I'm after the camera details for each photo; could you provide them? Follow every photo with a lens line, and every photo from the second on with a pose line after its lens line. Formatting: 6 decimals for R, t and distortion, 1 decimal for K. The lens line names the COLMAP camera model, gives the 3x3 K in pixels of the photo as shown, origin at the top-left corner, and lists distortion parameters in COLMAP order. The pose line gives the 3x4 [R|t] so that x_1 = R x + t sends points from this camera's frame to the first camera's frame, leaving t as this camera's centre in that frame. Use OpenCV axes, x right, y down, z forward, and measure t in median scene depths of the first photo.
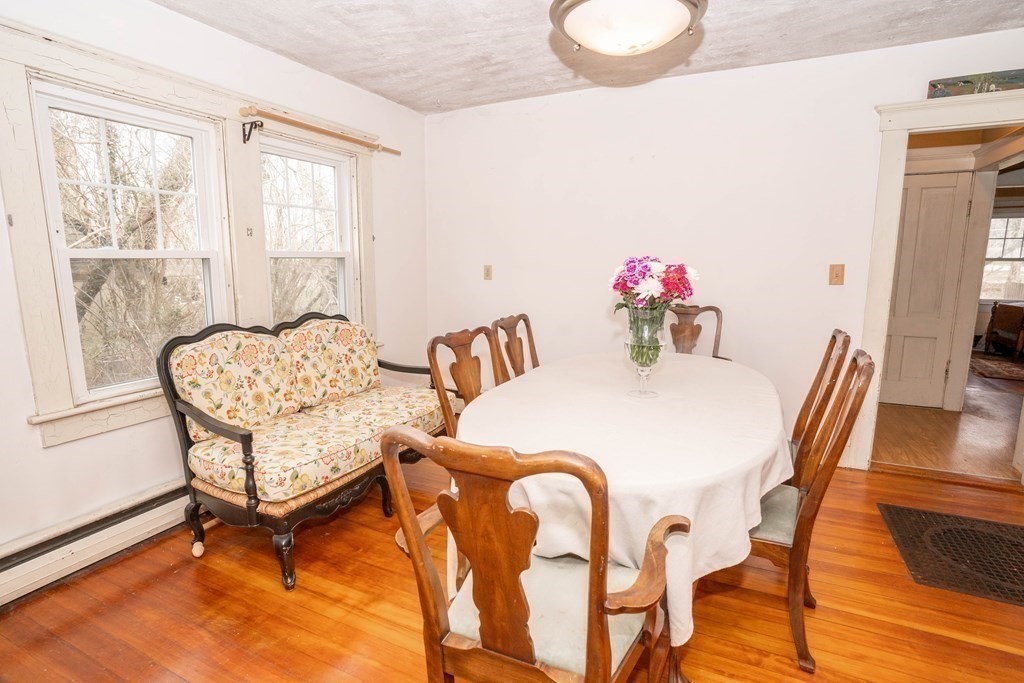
lens RADIAL K [[512.2, 0, 512.0], [0, 512.2, 341.5], [0, 0, 1]] dist [0.000556, 0.000315]
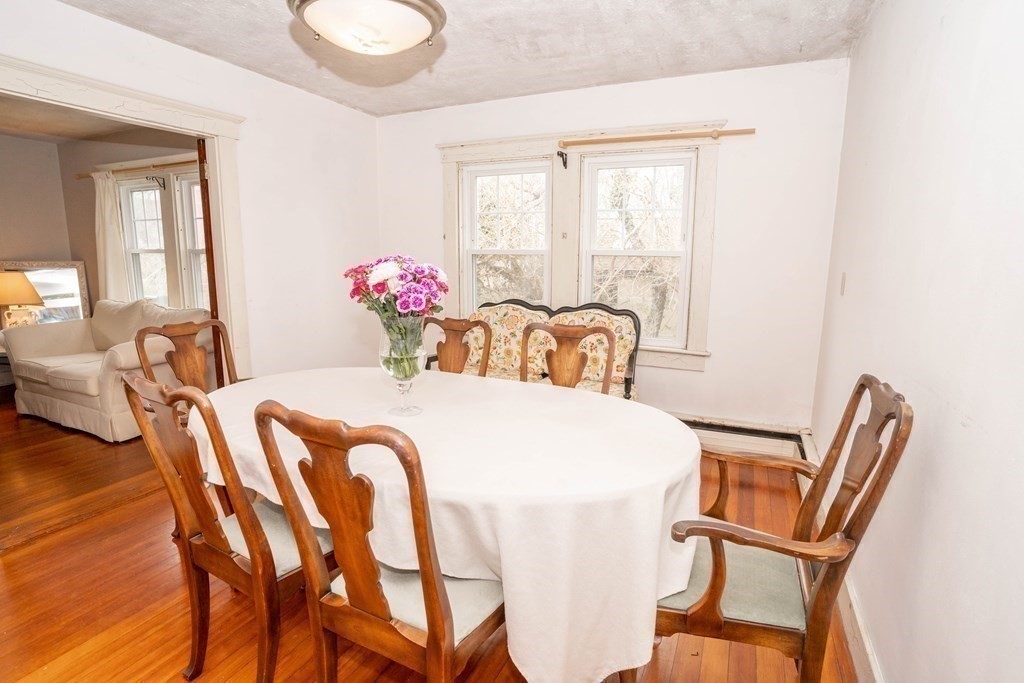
lens RADIAL K [[529.7, 0, 512.0], [0, 529.7, 341.5], [0, 0, 1]] dist [-0.001888, -0.000048]
pose [[0.028022, 0.160898, -0.986573, 0.951473], [-0.172415, 0.972947, 0.153779, -0.147642], [0.984626, 0.165791, 0.055005, 0.912299]]
